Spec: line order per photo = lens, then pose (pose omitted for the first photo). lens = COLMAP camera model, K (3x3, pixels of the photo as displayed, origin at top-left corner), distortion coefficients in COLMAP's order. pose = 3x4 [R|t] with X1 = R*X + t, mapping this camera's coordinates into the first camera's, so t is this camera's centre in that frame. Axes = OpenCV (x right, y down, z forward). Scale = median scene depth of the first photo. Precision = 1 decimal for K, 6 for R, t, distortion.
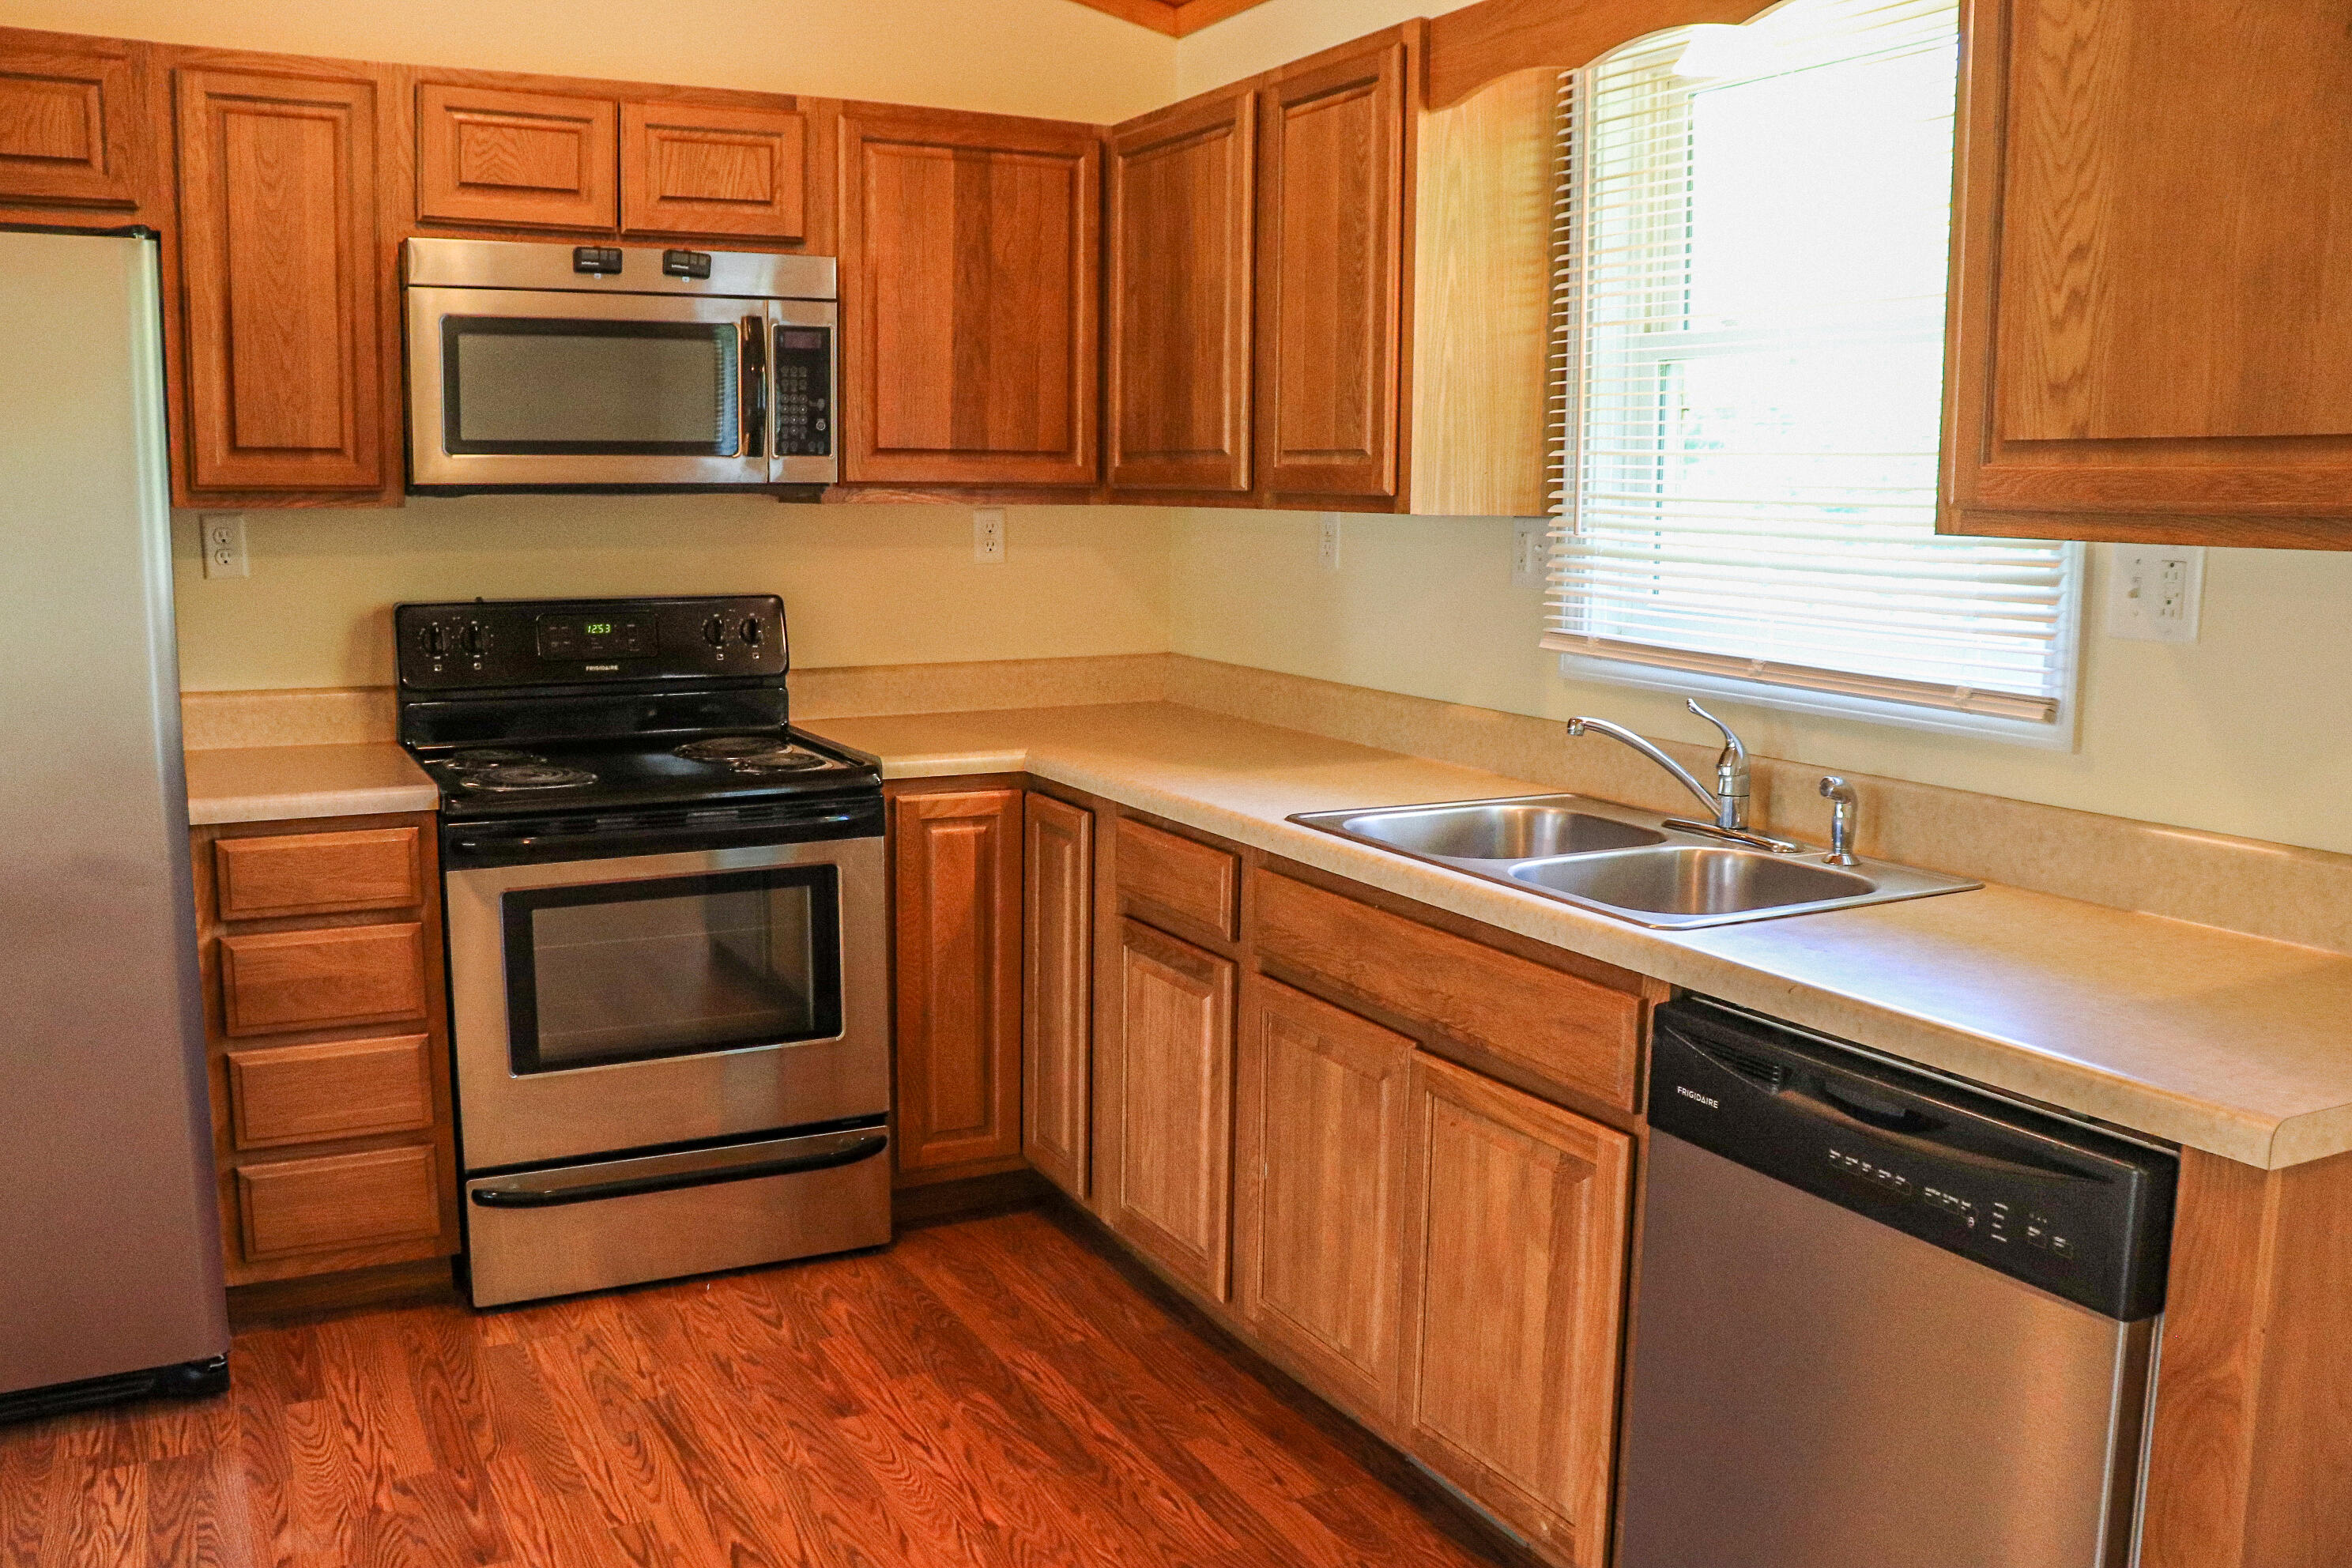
lens RADIAL K [[1926.2, 0, 1167.0], [0, 1926.2, 774.4], [0, 0, 1]] dist [-0.187535, 0.167797]
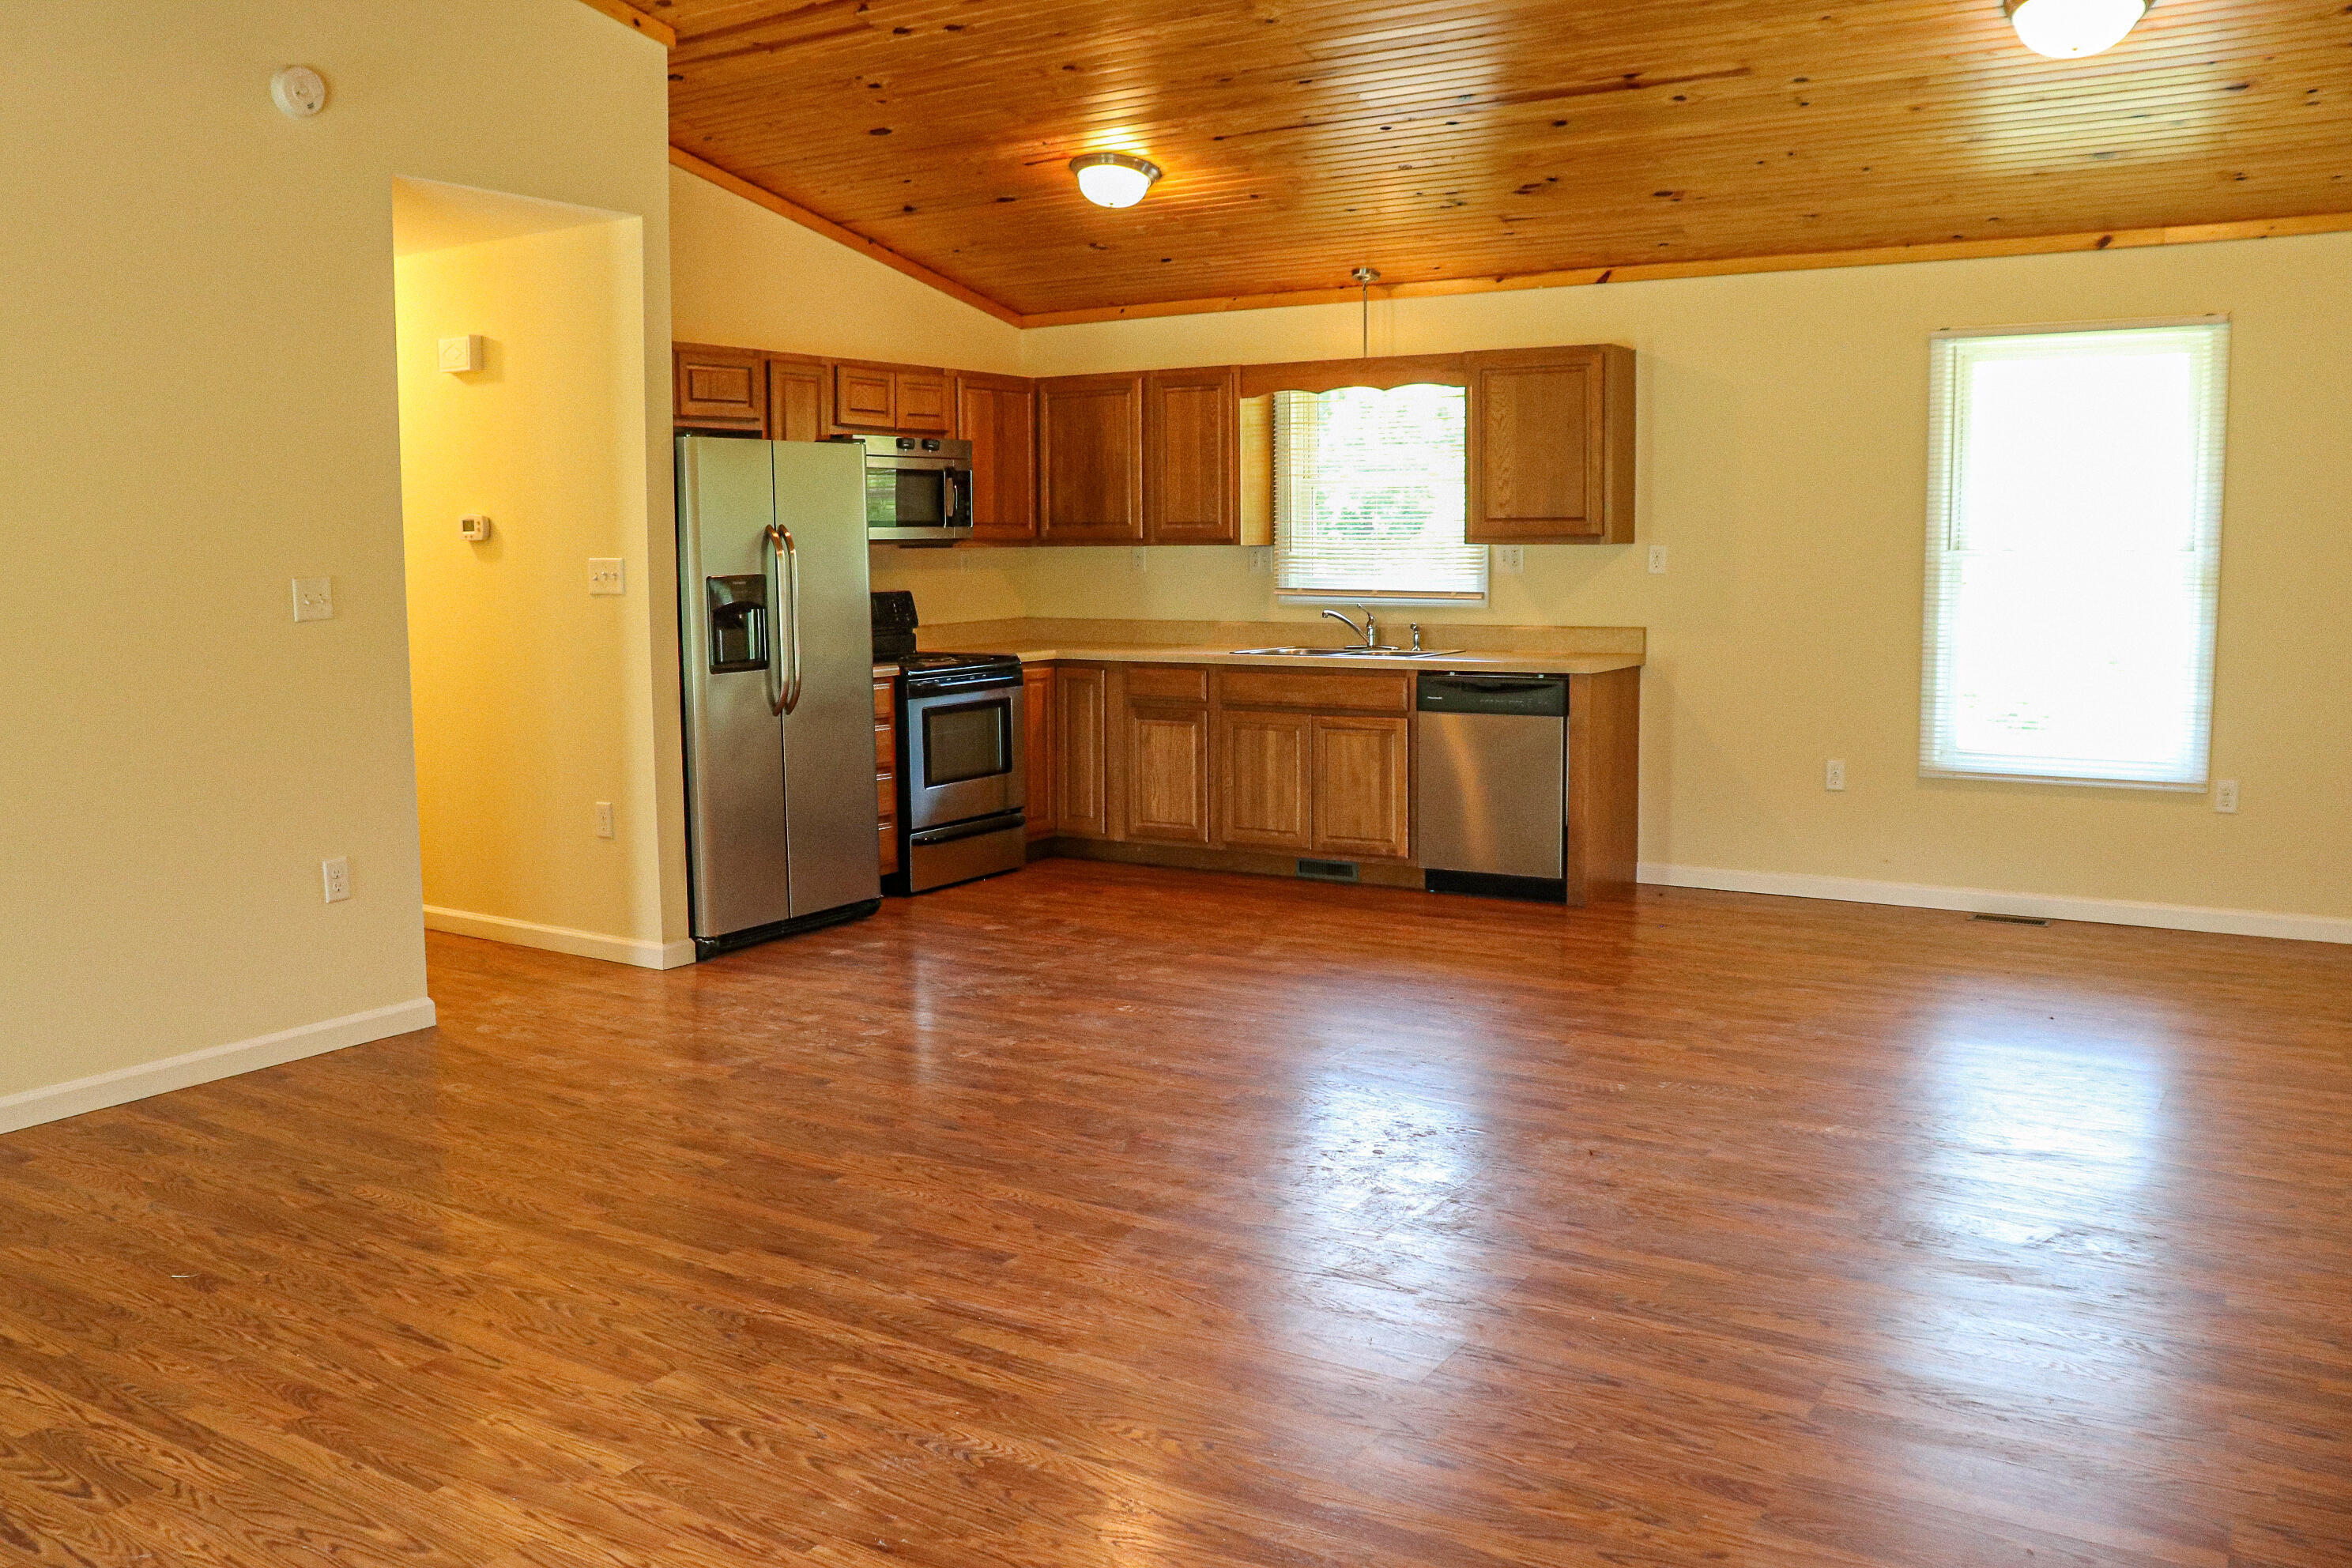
lens RADIAL K [[1926.2, 0, 1164.4], [0, 1926.2, 785.2], [0, 0, 1]] dist [-0.187535, 0.167797]
pose [[0.870585, -0.080966, 0.485310, -1.307814], [0.091020, 0.995845, 0.002862, 0.184648], [-0.483525, 0.041681, 0.874338, -1.308182]]
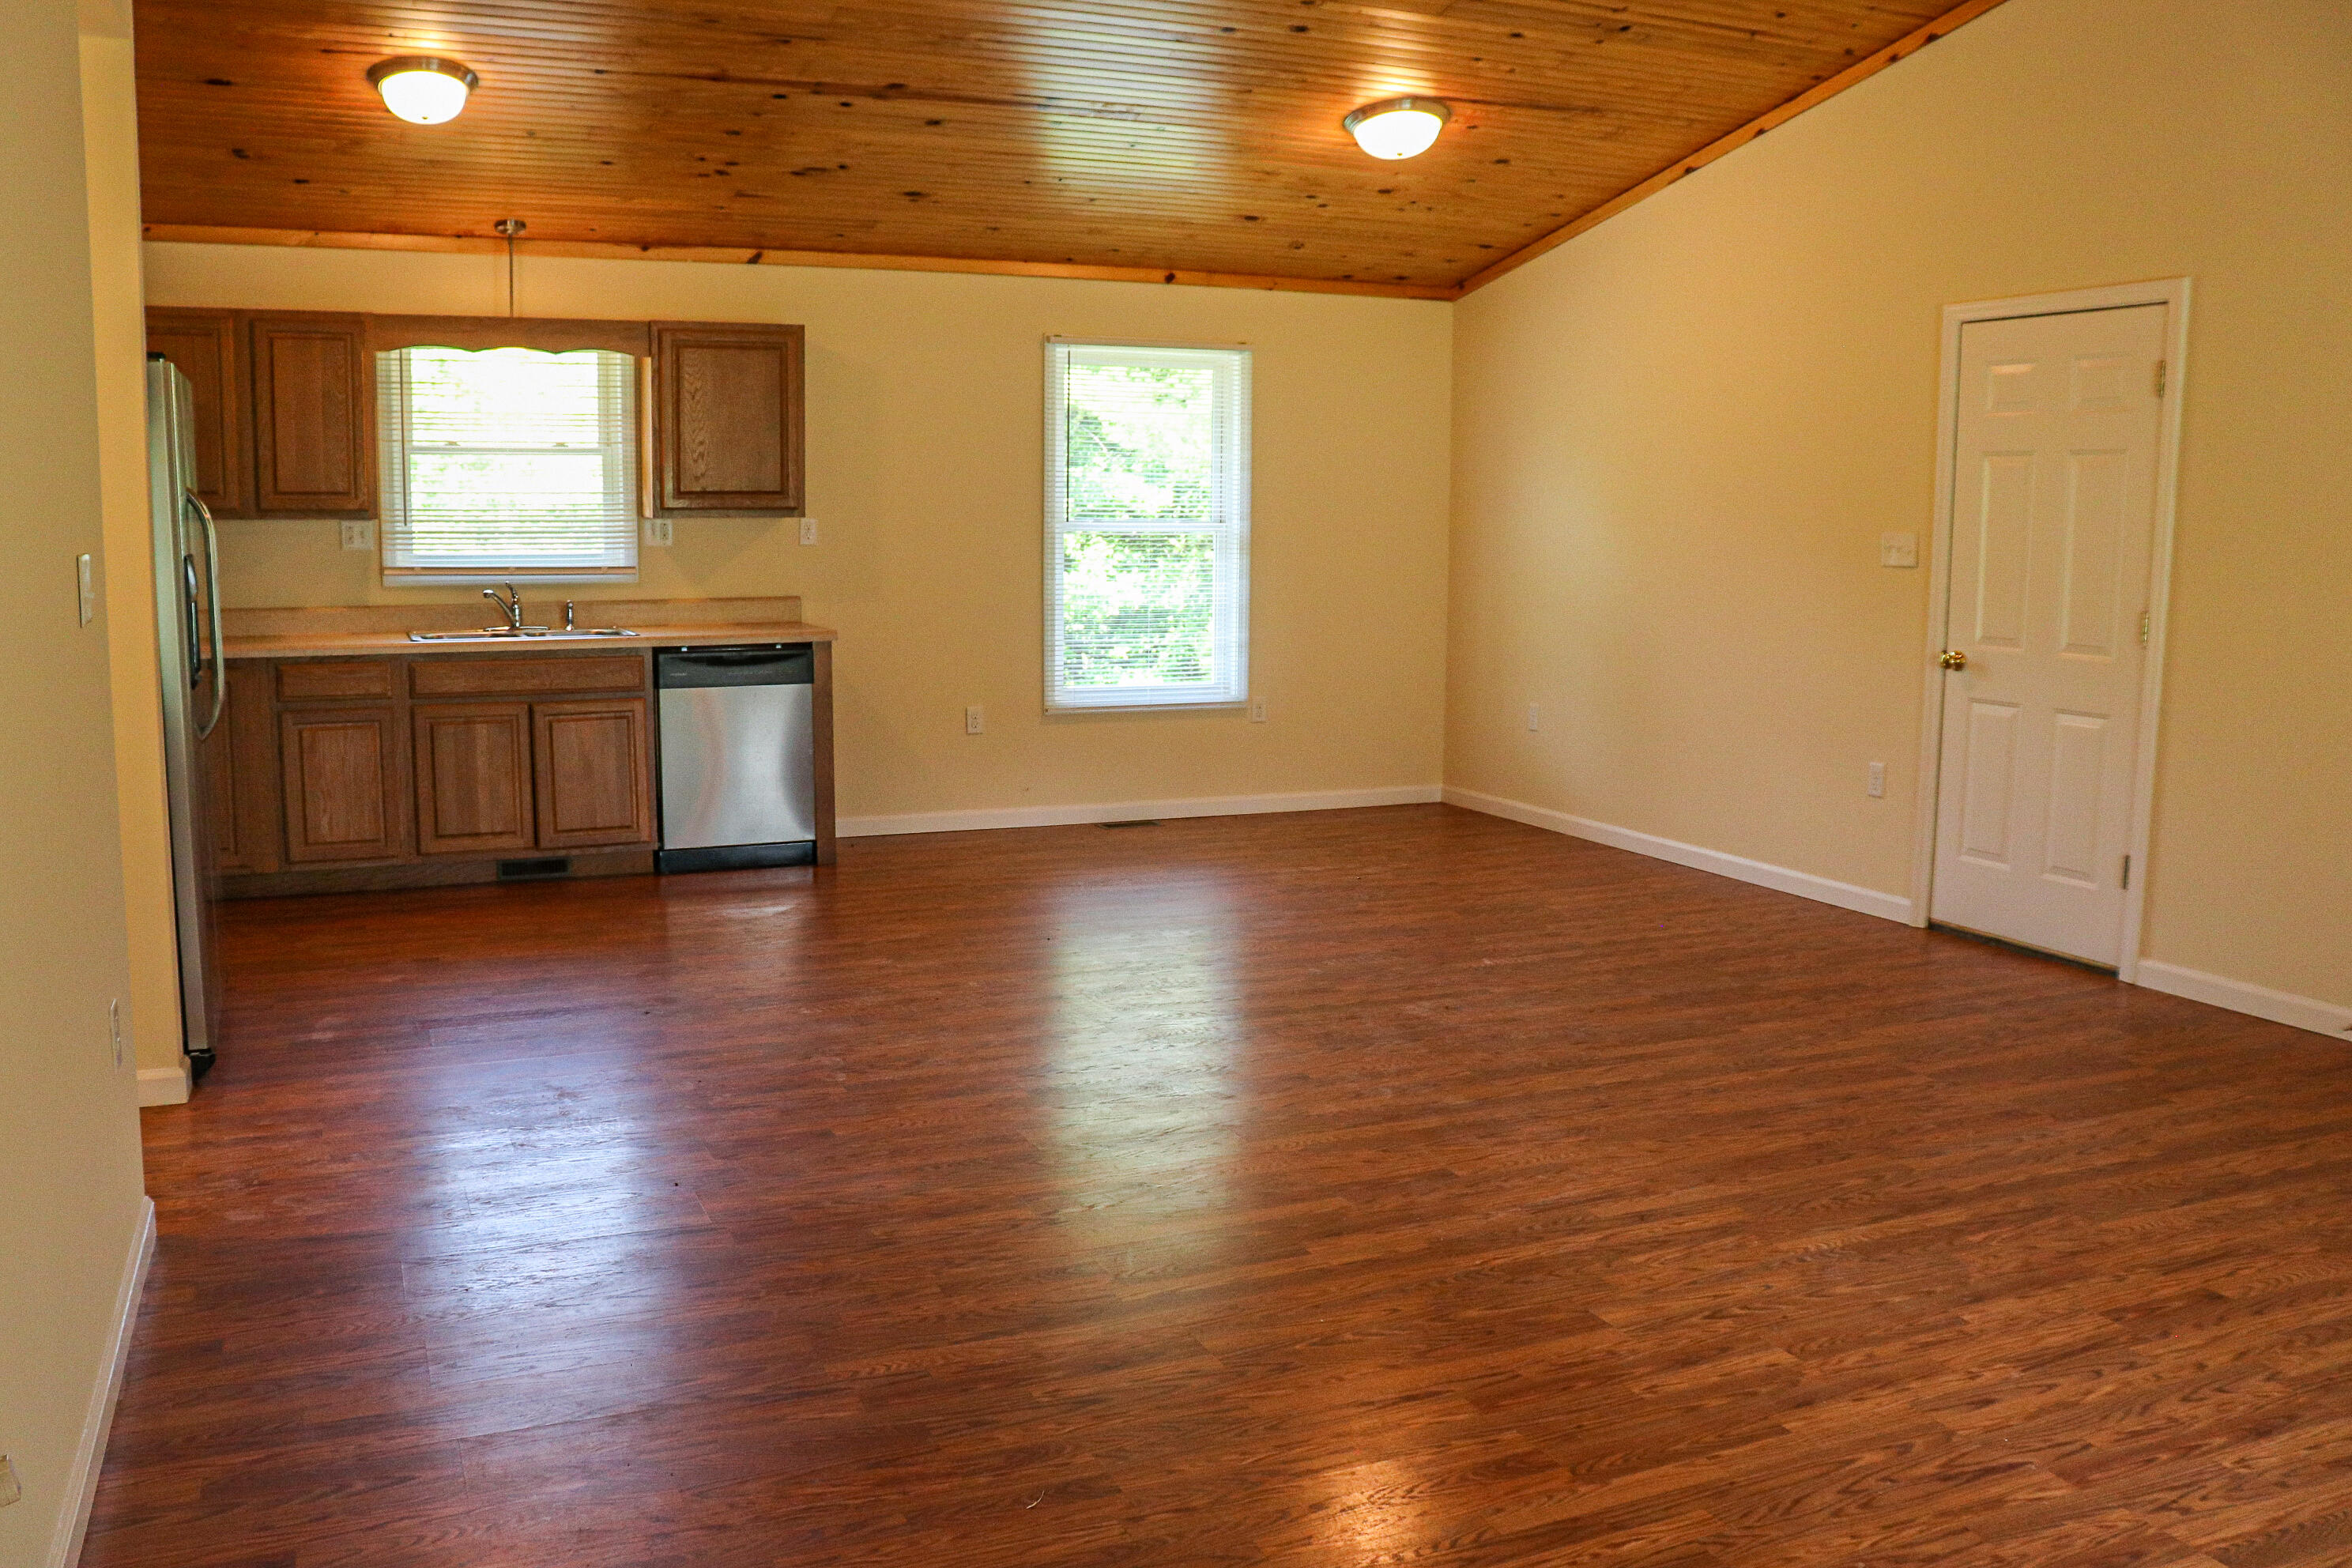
lens RADIAL K [[1926.2, 0, 1115.5], [0, 1926.2, 786.2], [0, 0, 1]] dist [-0.187535, 0.167797]
pose [[0.094135, -0.150912, 0.984055, -2.123801], [0.138652, 0.980798, 0.137149, -0.000923], [-0.985857, 0.123531, 0.113252, -0.136443]]
